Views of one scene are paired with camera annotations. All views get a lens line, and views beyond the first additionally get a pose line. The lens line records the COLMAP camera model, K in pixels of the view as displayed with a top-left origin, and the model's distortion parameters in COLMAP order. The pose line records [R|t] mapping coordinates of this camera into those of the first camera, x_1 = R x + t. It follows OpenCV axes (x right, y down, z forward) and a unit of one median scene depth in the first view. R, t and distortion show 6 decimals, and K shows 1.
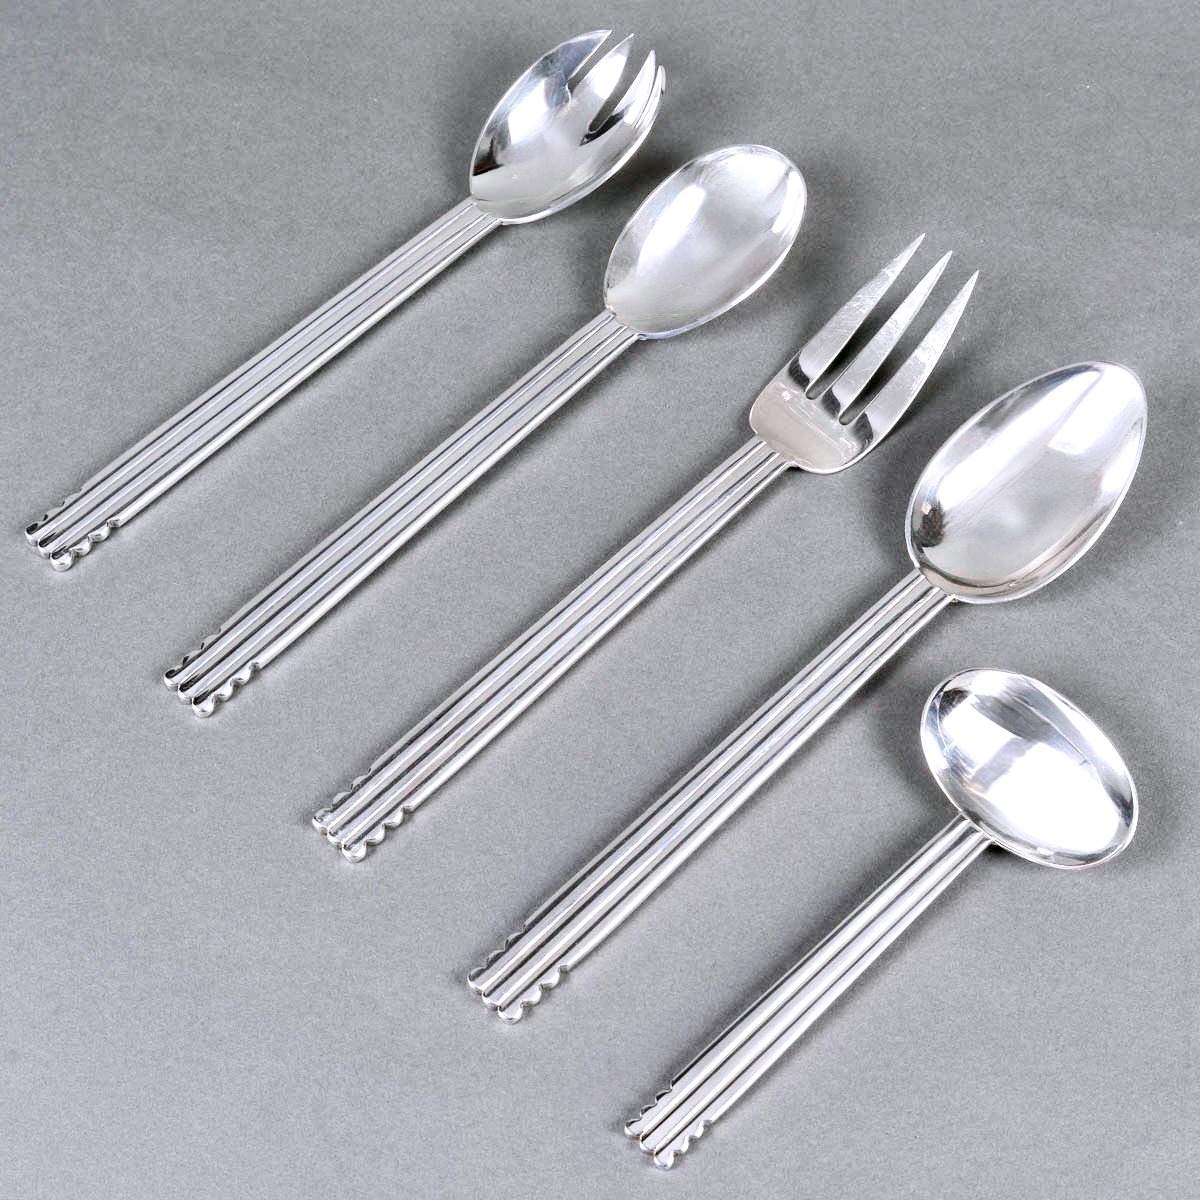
lens RADIAL K [[2412.6, 0, 600.0], [0, 2412.6, 600.0], [0, 0, 1]] dist [-0.048233, -0.038140]
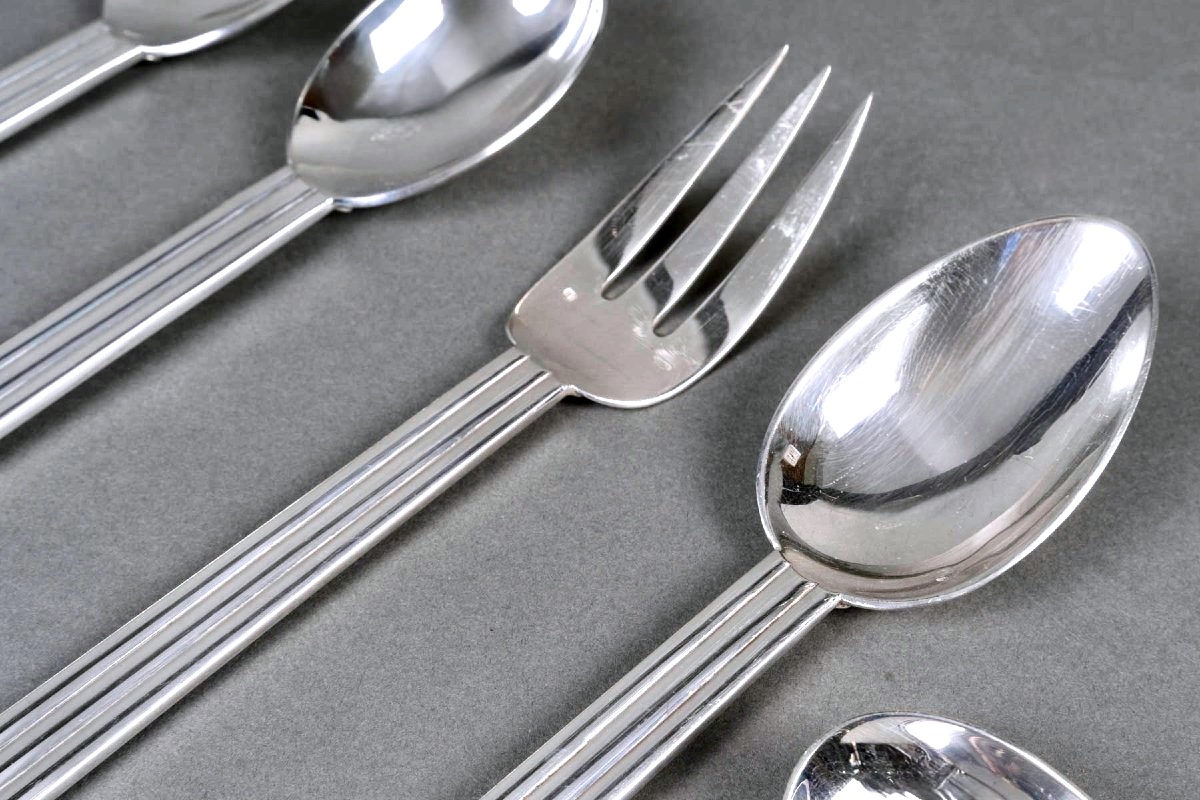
lens RADIAL K [[1935.9, 0, 698.1], [0, 1935.9, 463.5], [0, 0, 1]] dist [-0.007943, -0.016600]
pose [[0.998202, 0.005308, 0.059700, 0.081357], [0.004552, 0.986479, -0.163824, 0.040314], [-0.059763, 0.163801, 0.984681, 0.517764]]
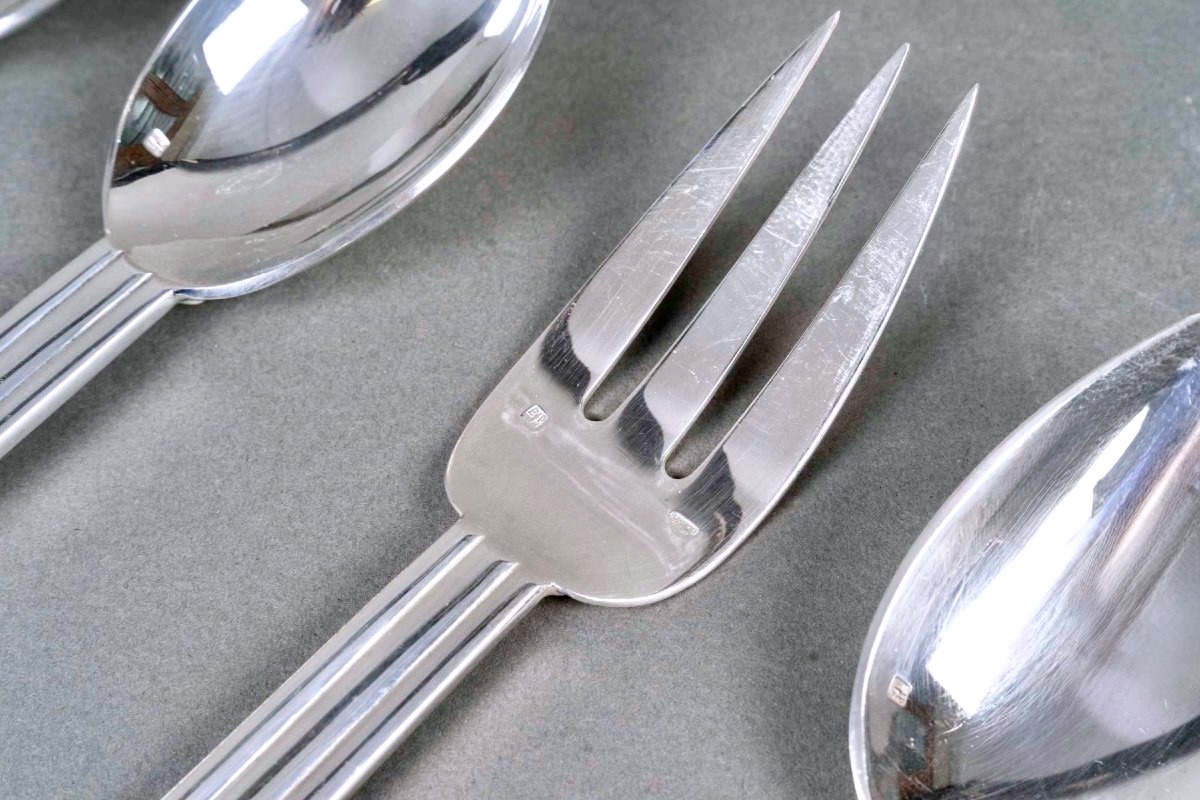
lens RADIAL K [[1933.2, 0, 629.7], [0, 1933.2, 400.5], [0, 0, 1]] dist [0.002110, 0.005571]
pose [[0.997125, -0.060994, 0.044958, 0.079066], [0.064169, 0.995270, -0.072938, -0.062367], [-0.040297, 0.075613, 0.996323, 0.671241]]
